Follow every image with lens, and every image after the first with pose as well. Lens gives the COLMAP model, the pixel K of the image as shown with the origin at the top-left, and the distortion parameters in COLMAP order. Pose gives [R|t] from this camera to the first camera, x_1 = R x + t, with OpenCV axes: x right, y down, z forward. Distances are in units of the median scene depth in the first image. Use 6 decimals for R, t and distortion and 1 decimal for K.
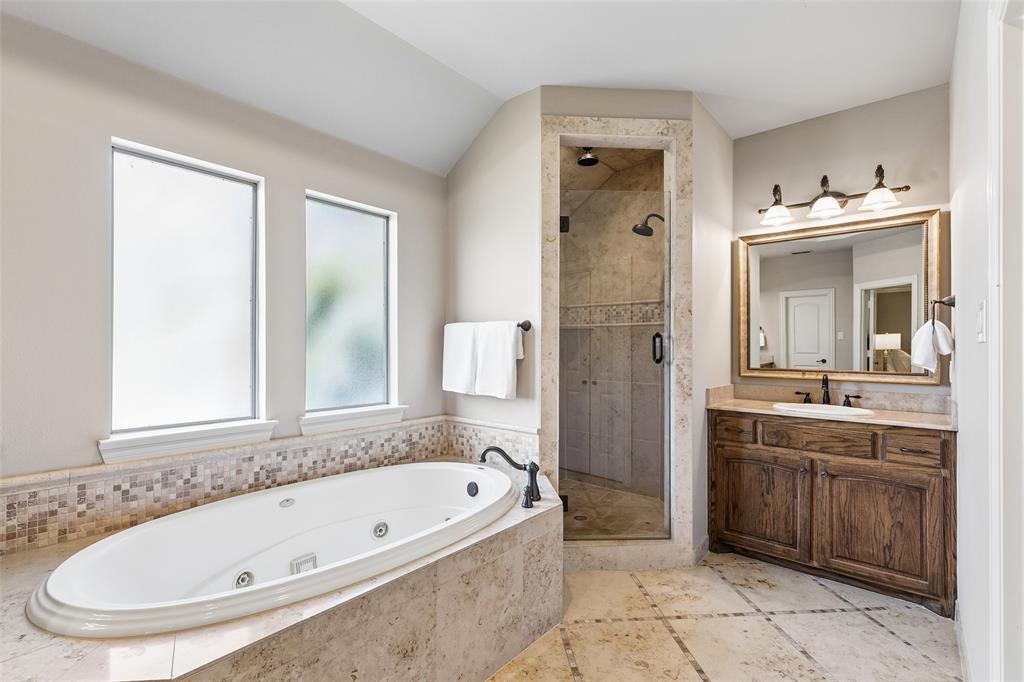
lens RADIAL K [[464.7, 0, 511.9], [0, 464.7, 343.9], [0, 0, 1]] dist [0.012790, -0.000392]
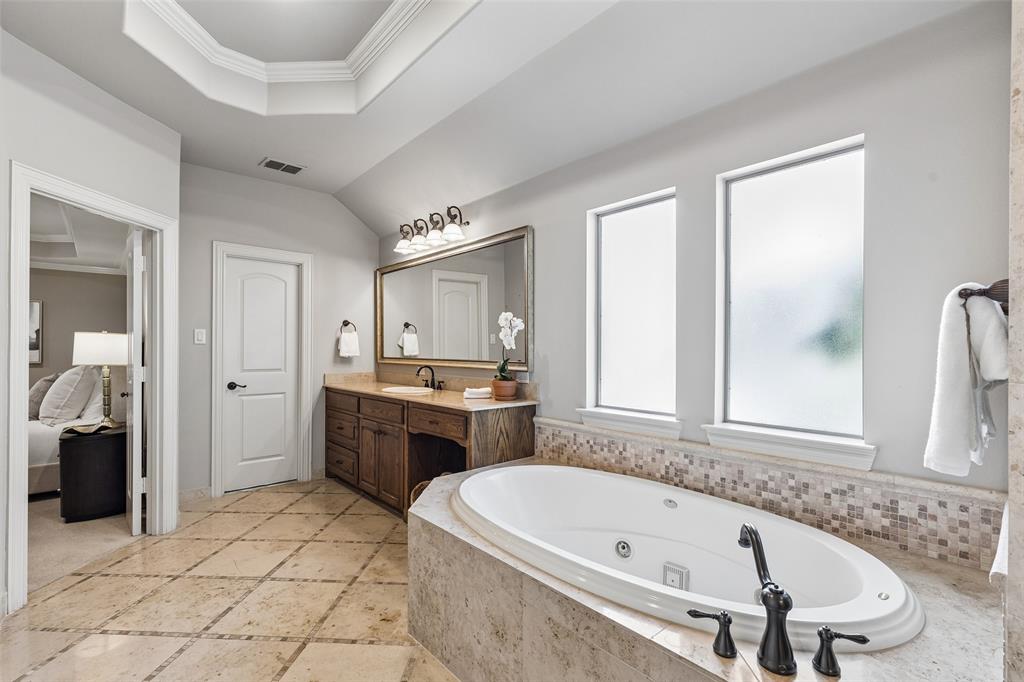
lens RADIAL K [[464.7, 0, 506.7], [0, 464.7, 342.8], [0, 0, 1]] dist [0.012790, -0.000392]
pose [[-0.147731, -0.014806, -0.988917, 0.526026], [0.003470, 0.999874, -0.015488, 0.006973], [0.989021, -0.005720, -0.147661, 0.737252]]
